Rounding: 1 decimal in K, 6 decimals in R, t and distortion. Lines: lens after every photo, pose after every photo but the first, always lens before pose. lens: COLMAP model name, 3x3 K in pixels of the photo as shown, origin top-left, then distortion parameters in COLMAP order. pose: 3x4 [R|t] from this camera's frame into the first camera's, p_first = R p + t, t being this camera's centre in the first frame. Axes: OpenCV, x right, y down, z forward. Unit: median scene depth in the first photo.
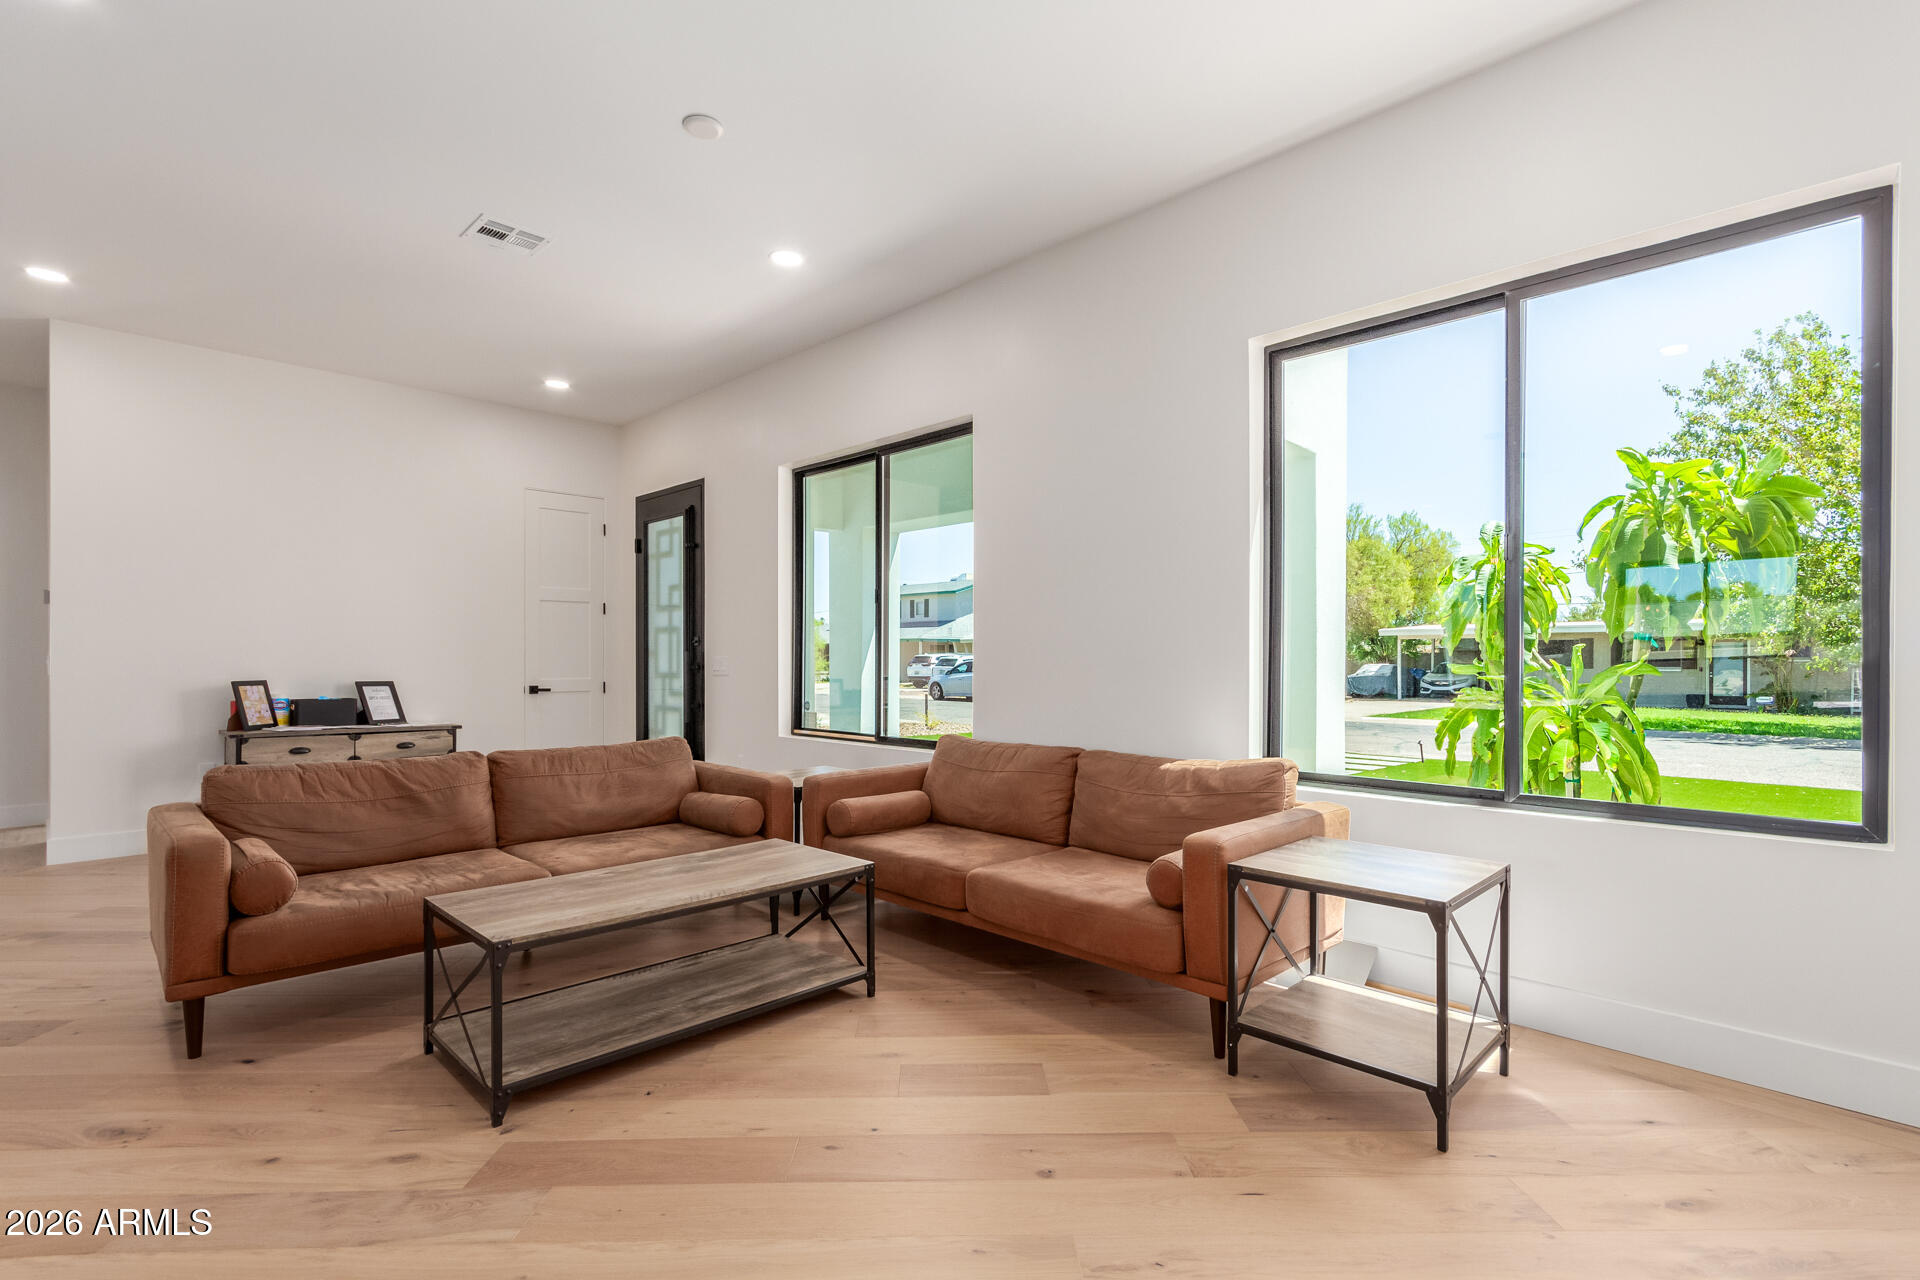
lens RADIAL K [[899.7, 0, 942.8], [0, 899.7, 658.4], [0, 0, 1]] dist [0.001560, 0.000489]
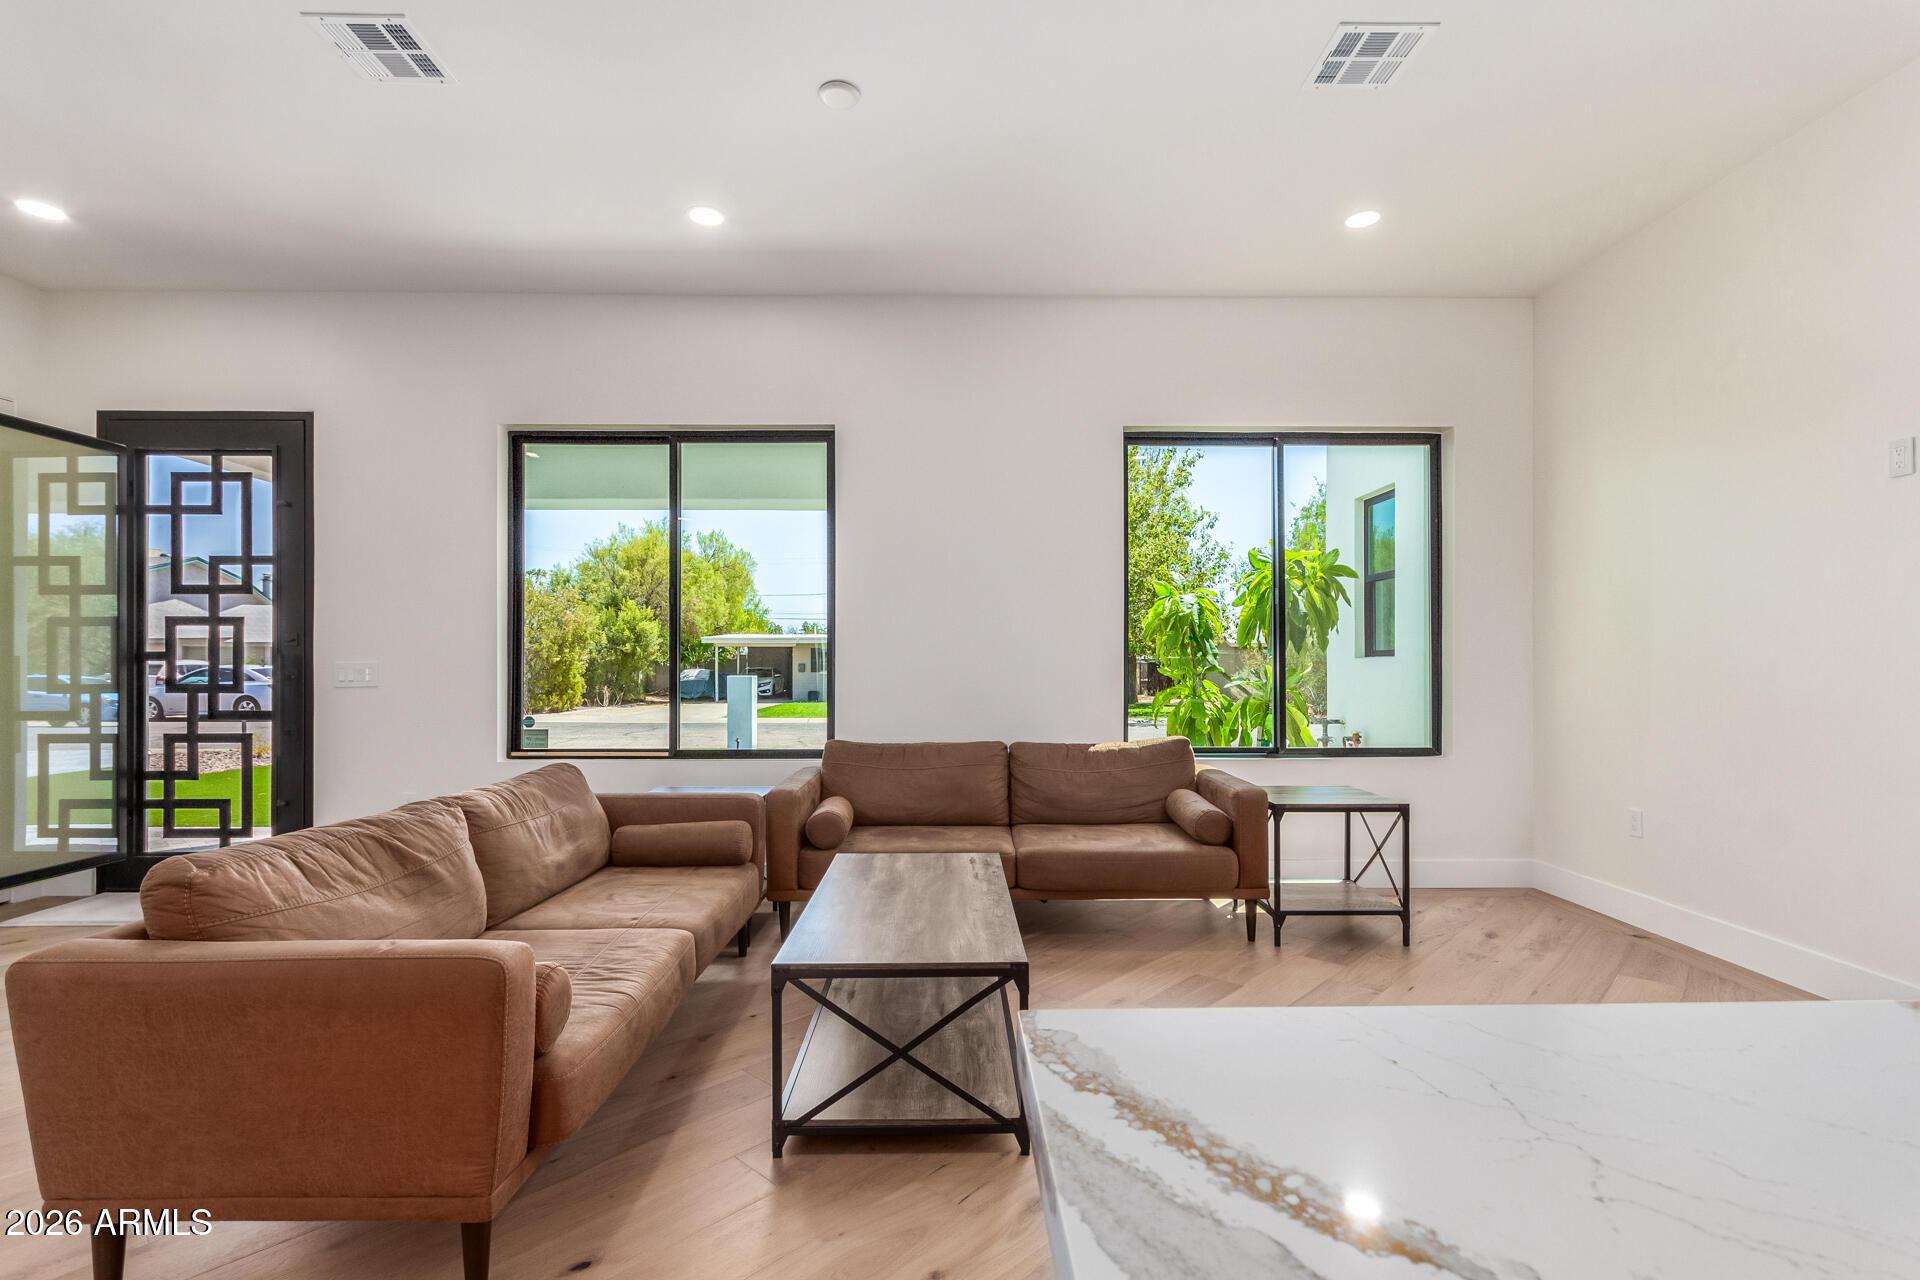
lens RADIAL K [[915.5, 0, 938.7], [0, 915.5, 660.8], [0, 0, 1]] dist [-0.004356, -0.000366]
pose [[0.694756, 0.002474, 0.719241, -0.749842], [-0.000106, 0.999994, -0.003338, -0.000803], [-0.719245, 0.002243, 0.694753, 0.233471]]
